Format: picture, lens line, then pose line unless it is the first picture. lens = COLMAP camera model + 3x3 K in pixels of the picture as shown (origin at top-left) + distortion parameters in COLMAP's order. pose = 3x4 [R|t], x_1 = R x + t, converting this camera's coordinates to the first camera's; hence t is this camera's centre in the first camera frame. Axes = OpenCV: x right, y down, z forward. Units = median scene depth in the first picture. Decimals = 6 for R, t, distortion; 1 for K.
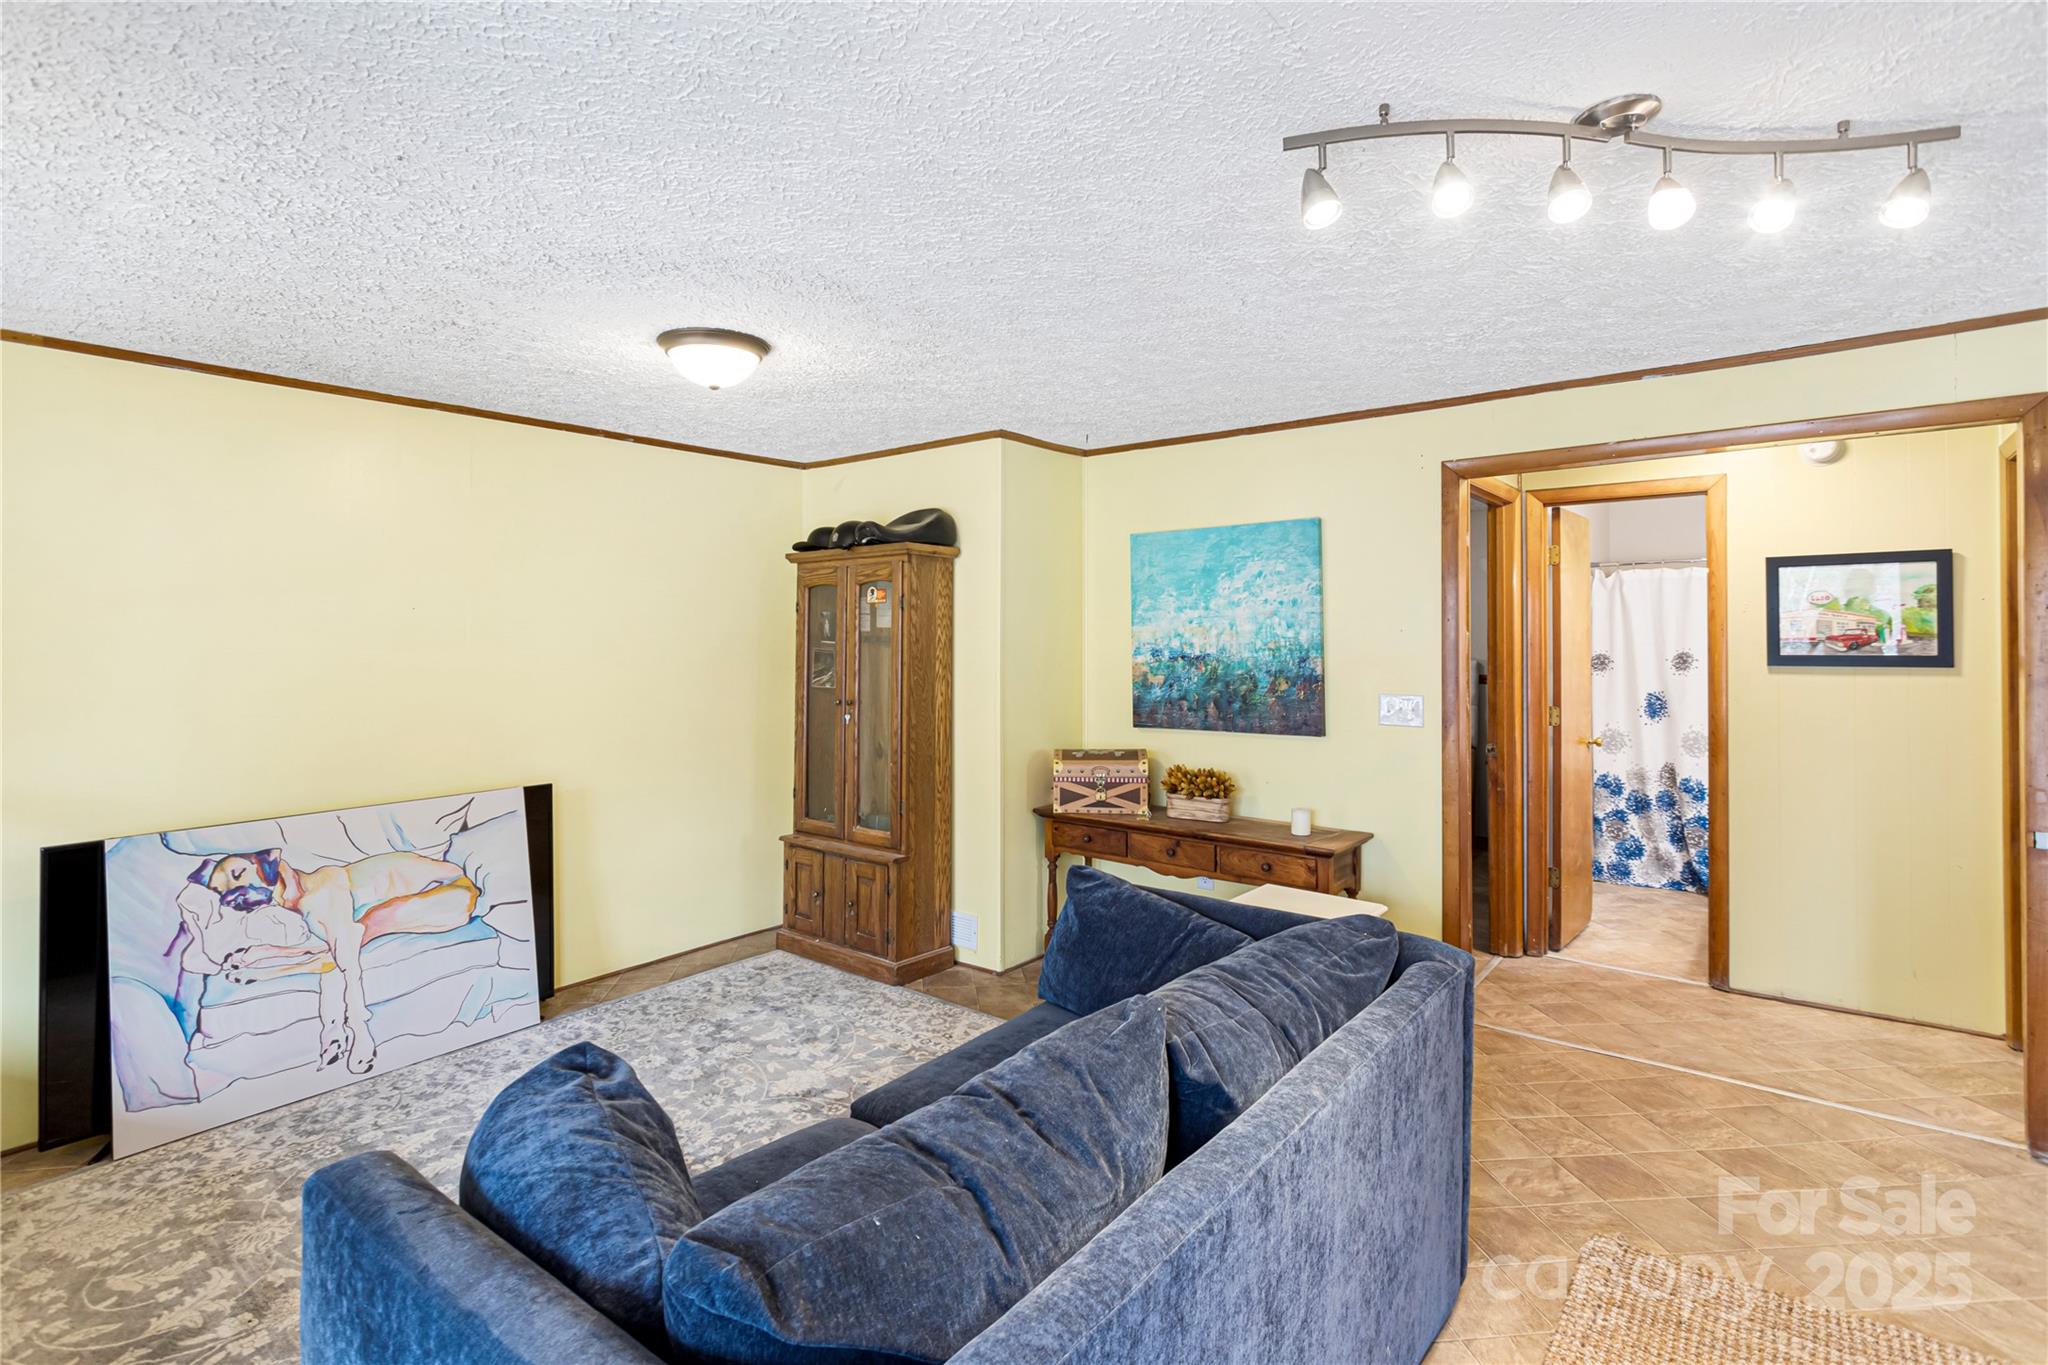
lens RADIAL K [[972.7, 0, 1055.1], [0, 972.7, 624.4], [0, 0, 1]] dist [0.000715, 0.005266]
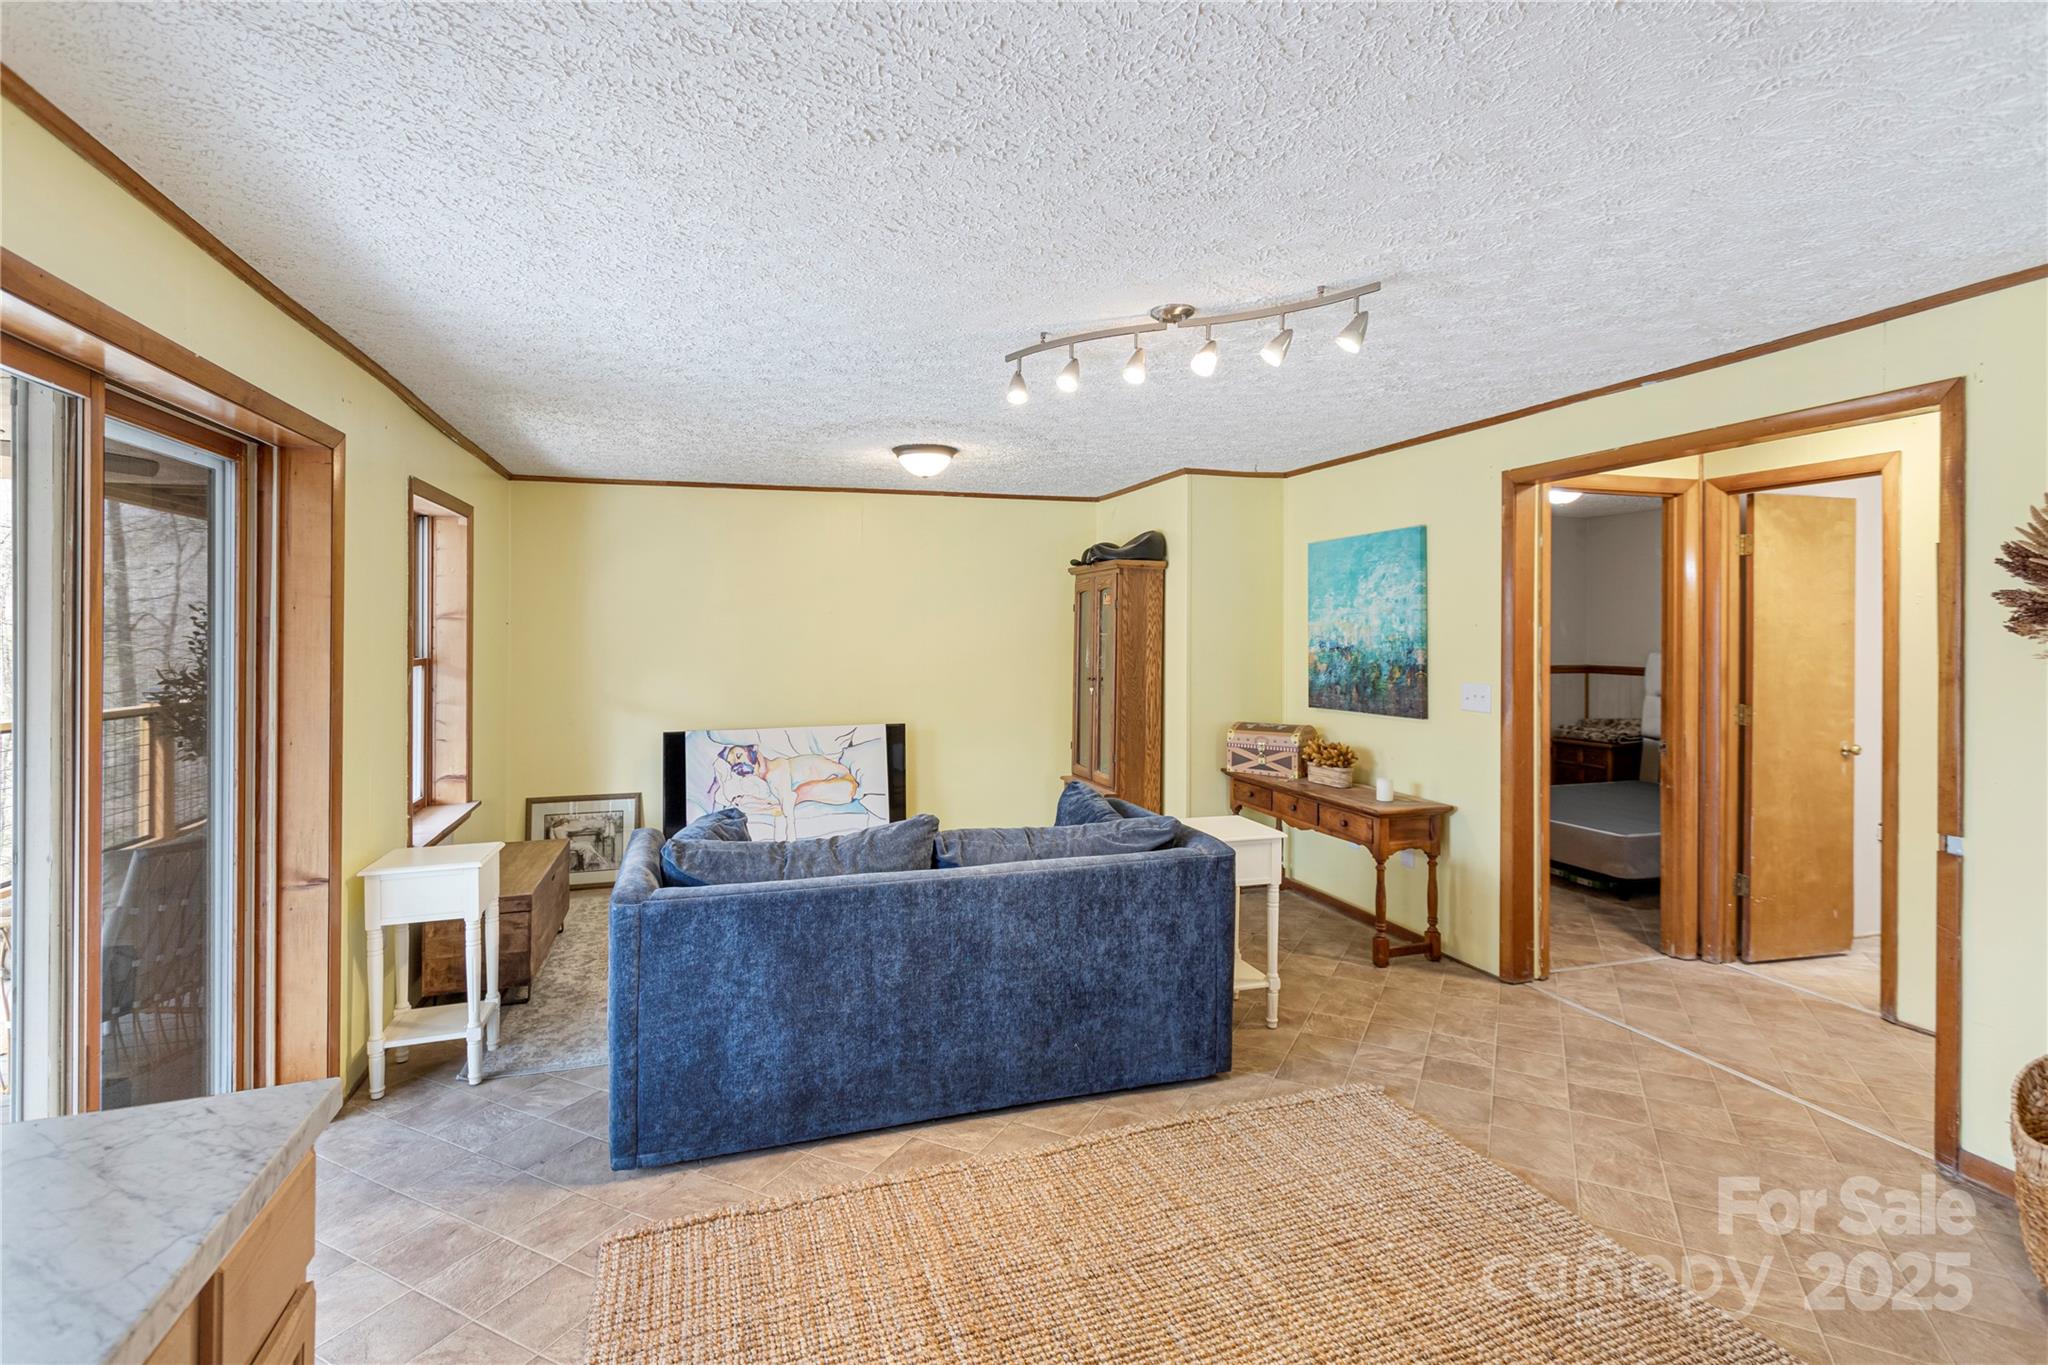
lens RADIAL K [[983.3, 0, 1024.6], [0, 983.3, 626.6], [0, 0, 1]] dist [0.001837, 0.000361]
pose [[0.831291, -0.000100, -0.555837, 0.491505], [0.005949, 0.999944, 0.008717, -0.004721], [0.555806, -0.010553, 0.831245, -0.193736]]
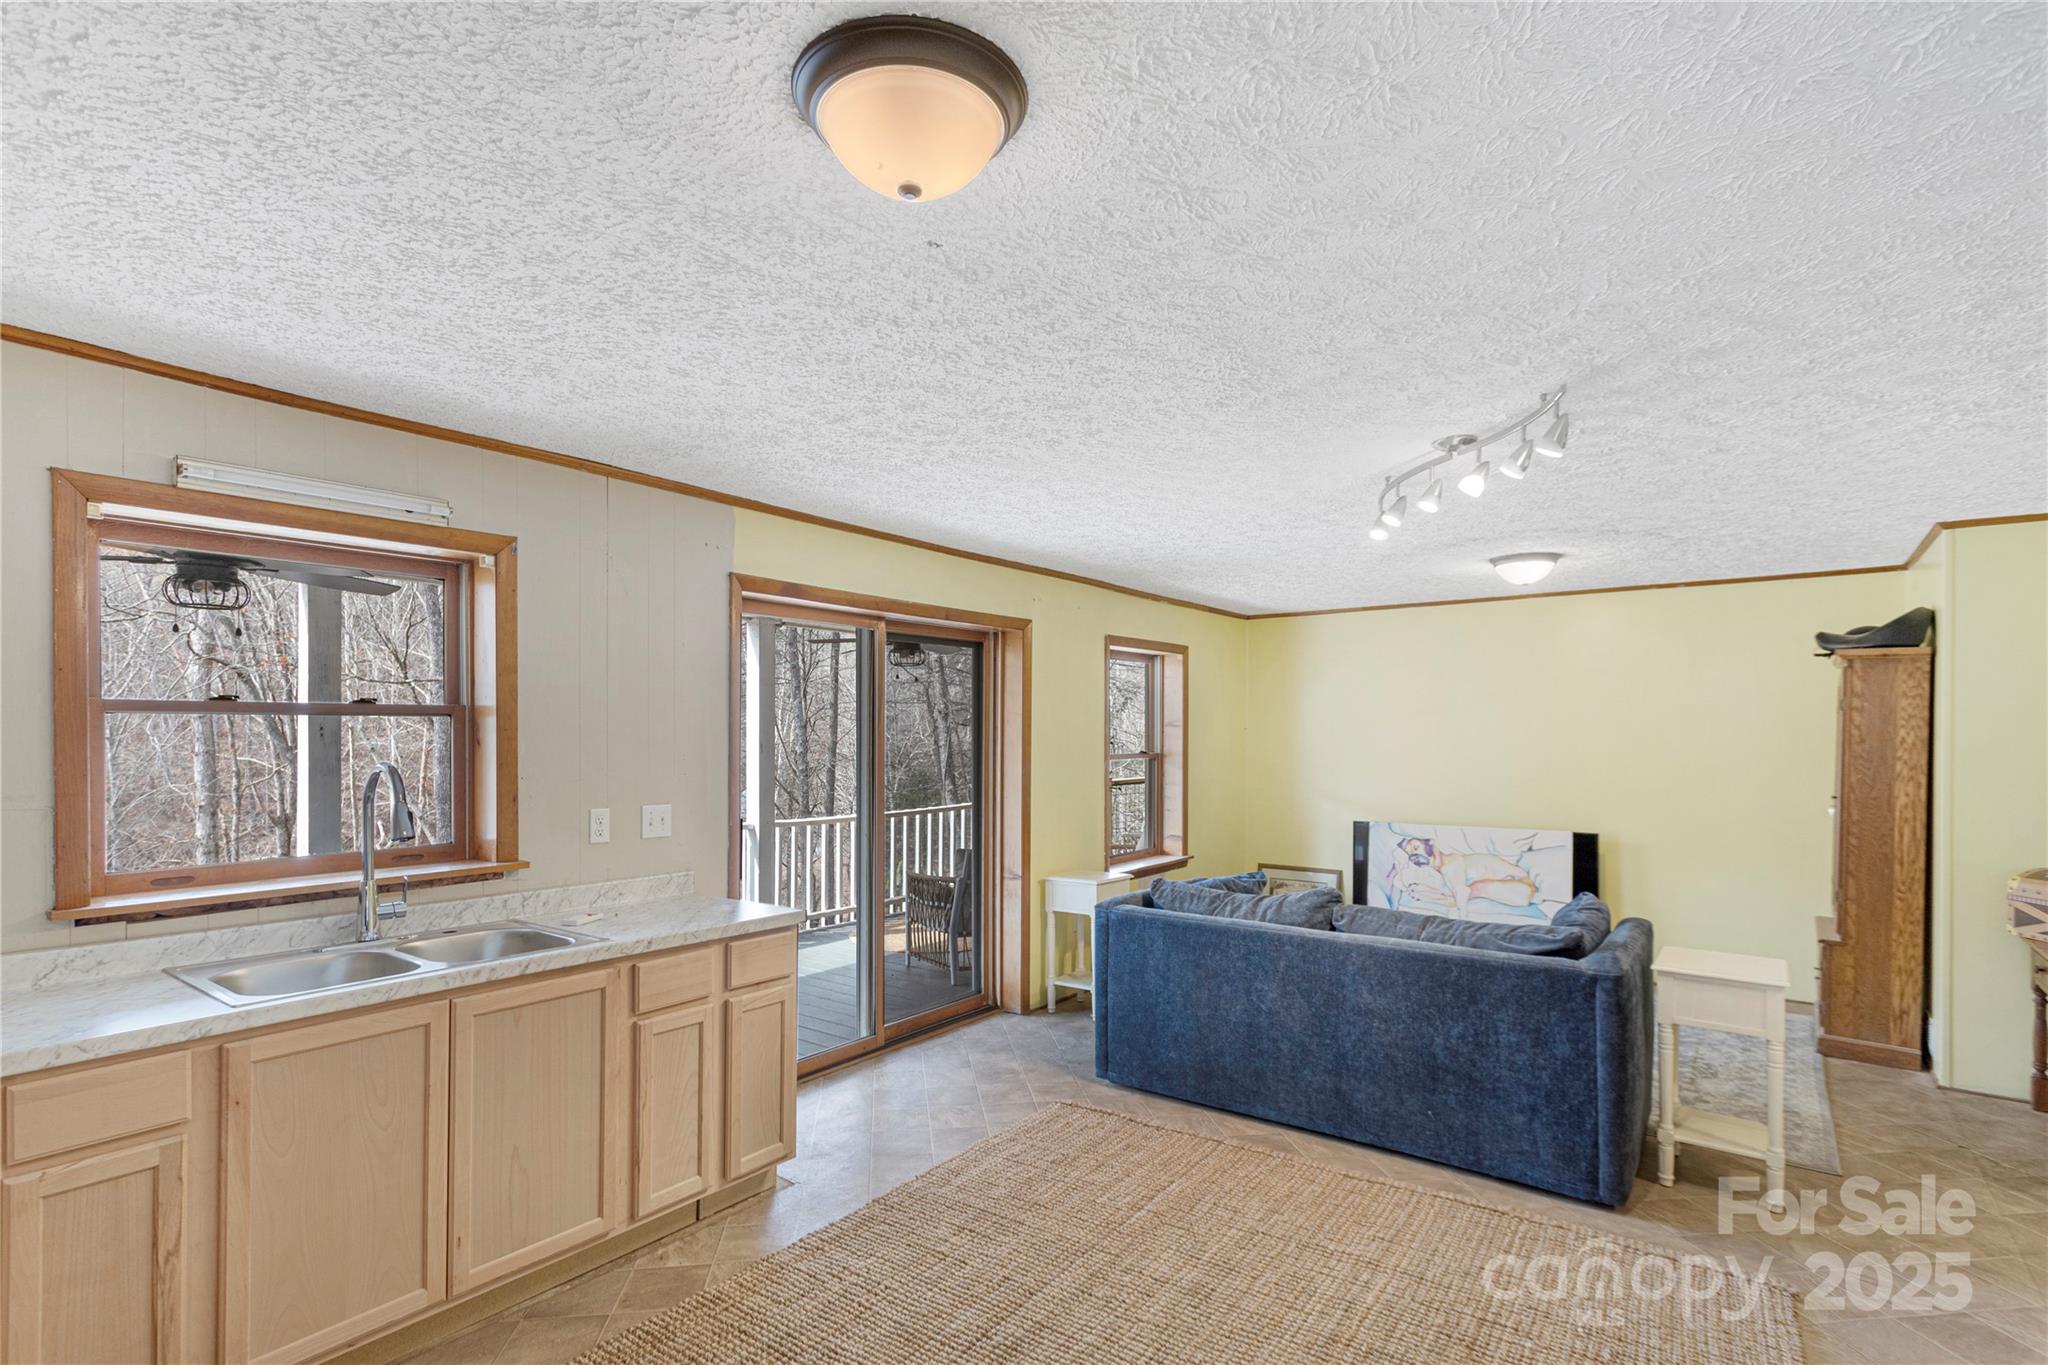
lens RADIAL K [[964.0, 0, 1019.8], [0, 964.0, 731.2], [0, 0, 1]] dist [0.002917, 0.001221]
pose [[0.039125, 0.001730, -0.999233, 0.872159], [0.009325, 0.999954, 0.002097, -0.004298], [0.999191, -0.009400, 0.039107, 0.054572]]
